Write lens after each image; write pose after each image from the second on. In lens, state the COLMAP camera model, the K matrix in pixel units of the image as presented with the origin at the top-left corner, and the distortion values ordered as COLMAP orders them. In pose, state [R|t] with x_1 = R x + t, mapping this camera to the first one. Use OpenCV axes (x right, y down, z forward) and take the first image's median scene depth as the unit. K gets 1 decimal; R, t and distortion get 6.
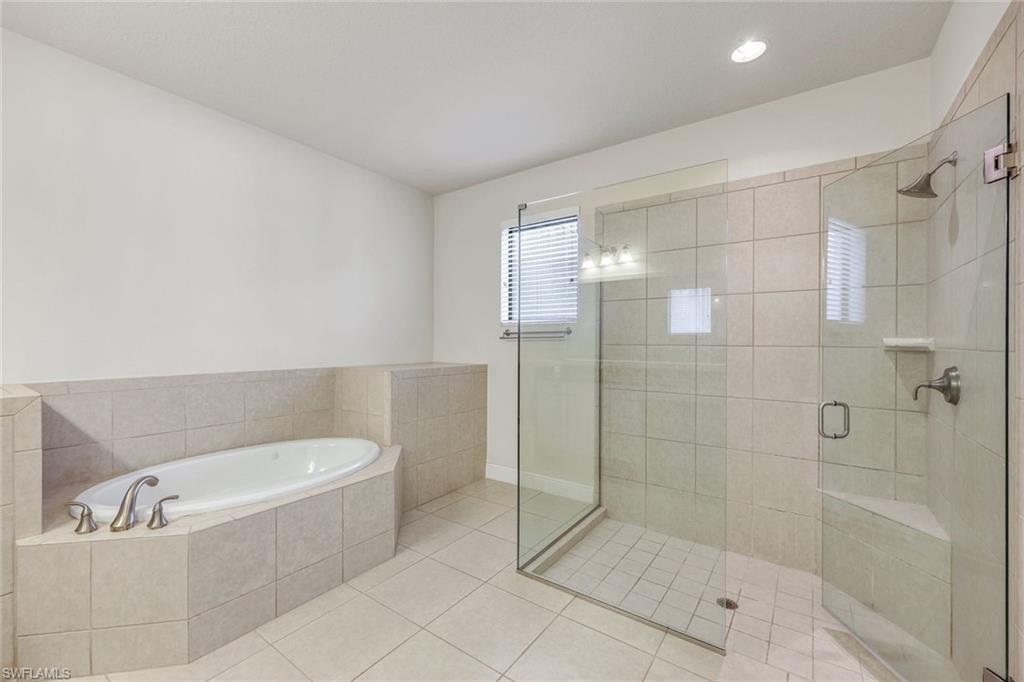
lens RADIAL K [[415.9, 0, 513.3], [0, 415.9, 341.5], [0, 0, 1]] dist [-0.001565, 0.000390]
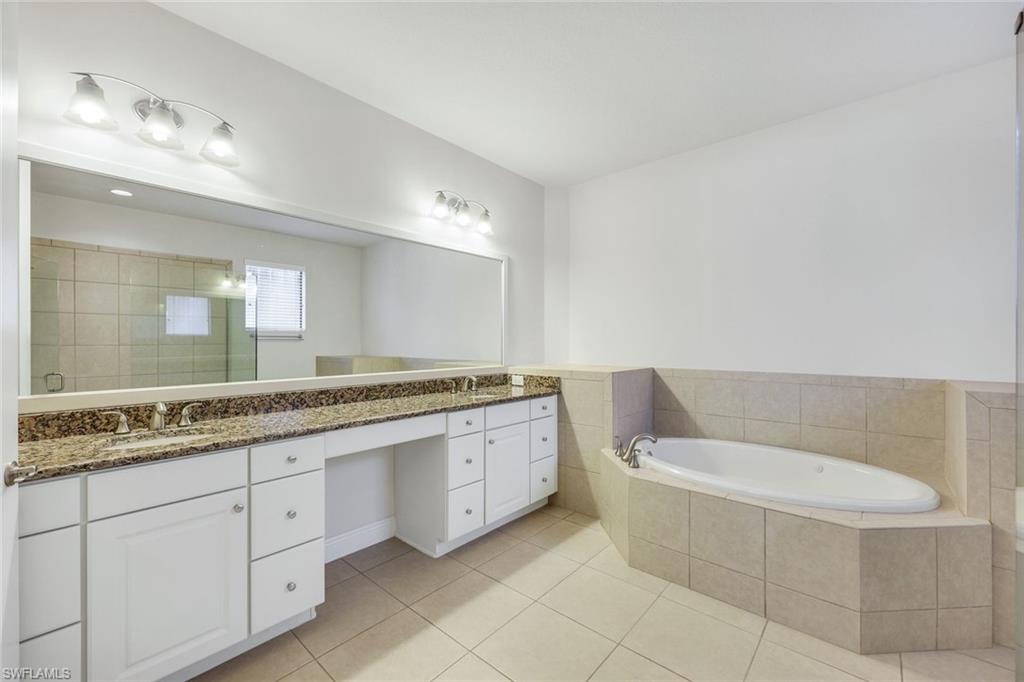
lens RADIAL K [[415.9, 0, 513.0], [0, 415.9, 340.0], [0, 0, 1]] dist [-0.001565, 0.000390]
pose [[-0.093195, -0.003333, -0.995642, 0.513403], [-0.002359, 0.999992, -0.003127, -0.002392], [0.995645, 0.002058, -0.093202, 0.543136]]
